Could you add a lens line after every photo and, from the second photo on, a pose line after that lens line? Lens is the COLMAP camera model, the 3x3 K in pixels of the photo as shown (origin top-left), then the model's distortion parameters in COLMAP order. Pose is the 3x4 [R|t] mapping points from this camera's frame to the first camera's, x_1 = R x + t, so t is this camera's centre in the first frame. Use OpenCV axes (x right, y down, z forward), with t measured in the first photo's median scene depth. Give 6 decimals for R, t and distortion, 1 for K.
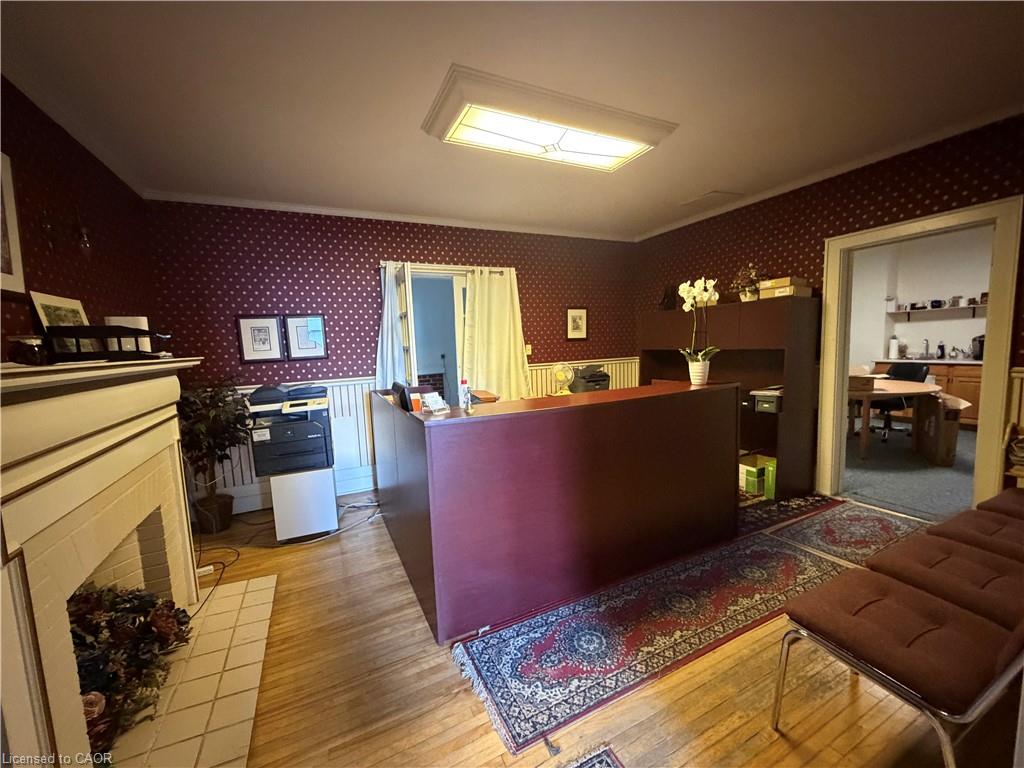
lens RADIAL K [[404.5, 0, 503.7], [0, 404.5, 383.3], [0, 0, 1]] dist [-0.011866, 0.001375]
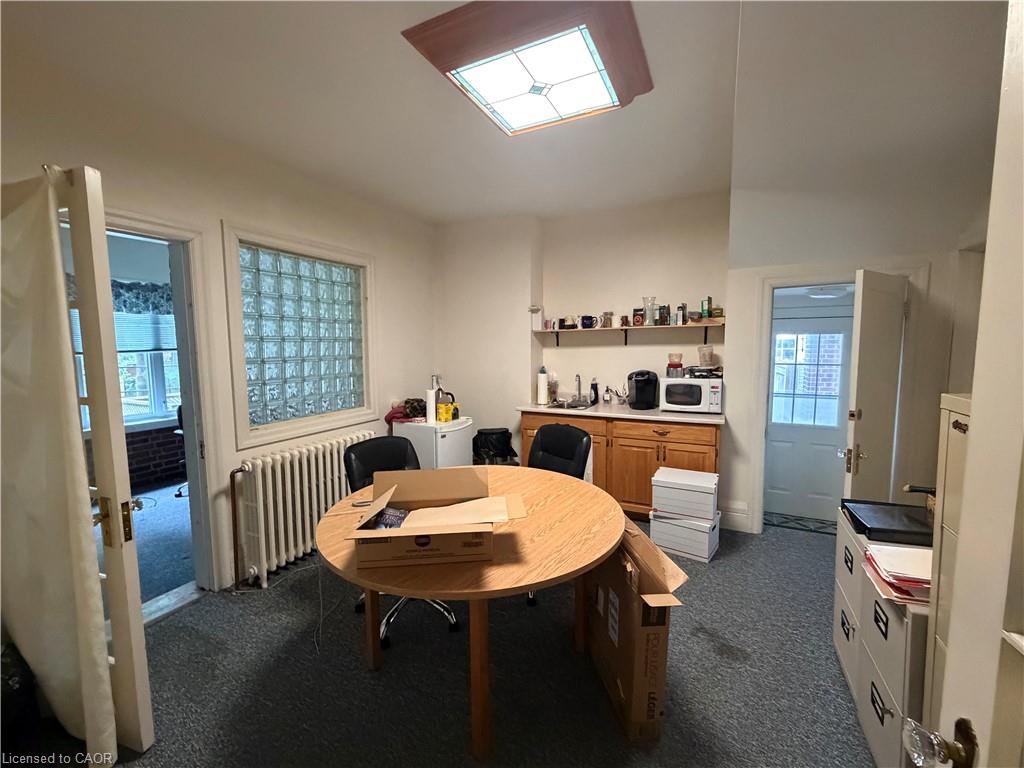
lens RADIAL K [[404.5, 0, 514.3], [0, 404.5, 384.4], [0, 0, 1]] dist [-0.011866, 0.001375]
pose [[0.775310, -0.018013, 0.631324, 0.556549], [0.039219, 0.999037, -0.019660, -0.085403], [-0.630362, 0.040002, 0.775270, 0.552451]]
